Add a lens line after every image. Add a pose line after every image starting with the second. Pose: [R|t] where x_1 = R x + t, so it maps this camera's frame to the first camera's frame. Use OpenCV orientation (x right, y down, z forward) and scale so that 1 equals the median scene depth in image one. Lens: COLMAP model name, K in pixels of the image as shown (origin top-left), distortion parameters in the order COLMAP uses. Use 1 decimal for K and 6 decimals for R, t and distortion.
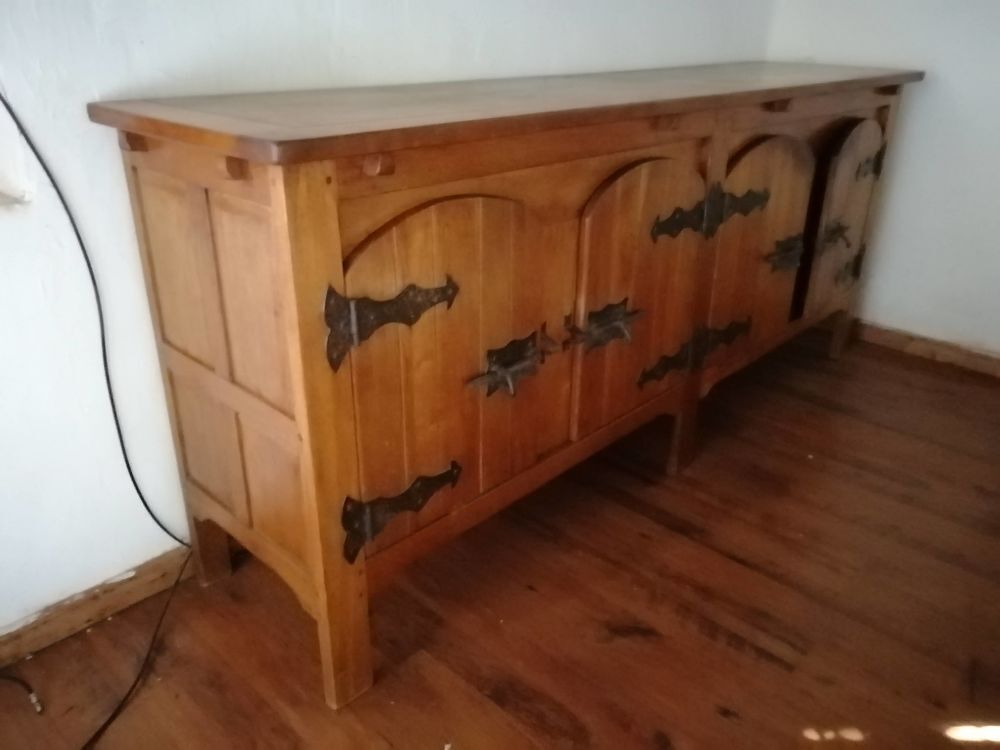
lens RADIAL K [[784.9, 0, 500.0], [0, 784.9, 375.0], [0, 0, 1]] dist [0.000675, 0.001106]
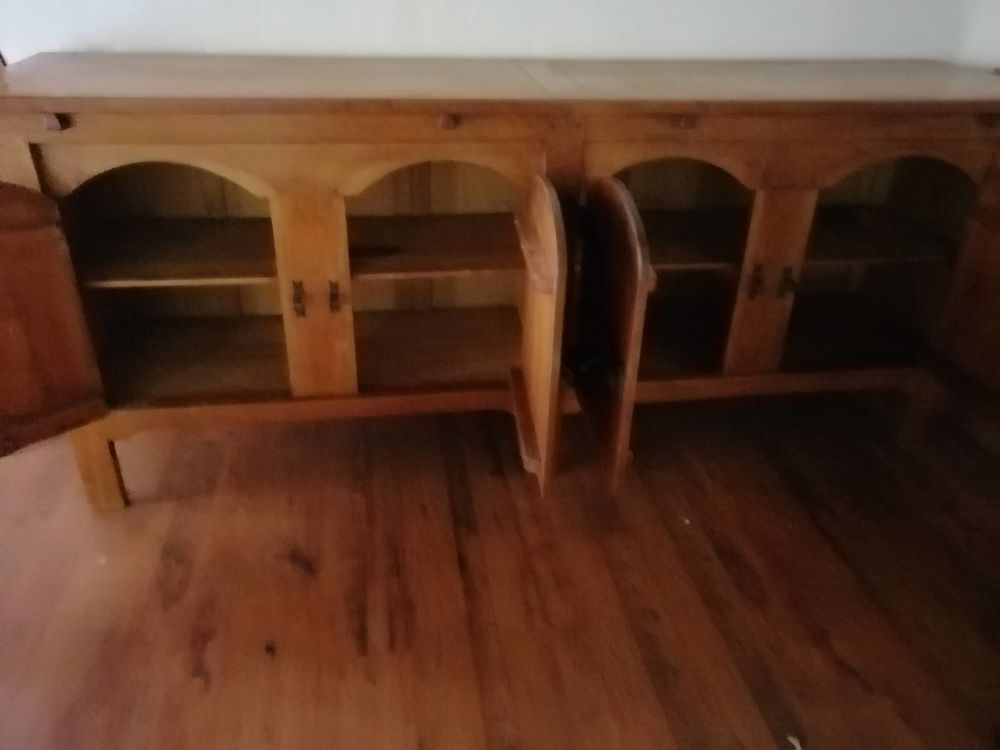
lens RADIAL K [[784.9, 0, 500.0], [0, 784.9, 375.0], [0, 0, 1]] dist [0.000675, 0.001106]
pose [[0.788081, 0.306651, -0.533755, 0.882931], [-0.268610, 0.951491, 0.150048, -0.174476], [0.553875, 0.025122, 0.832221, 0.194989]]
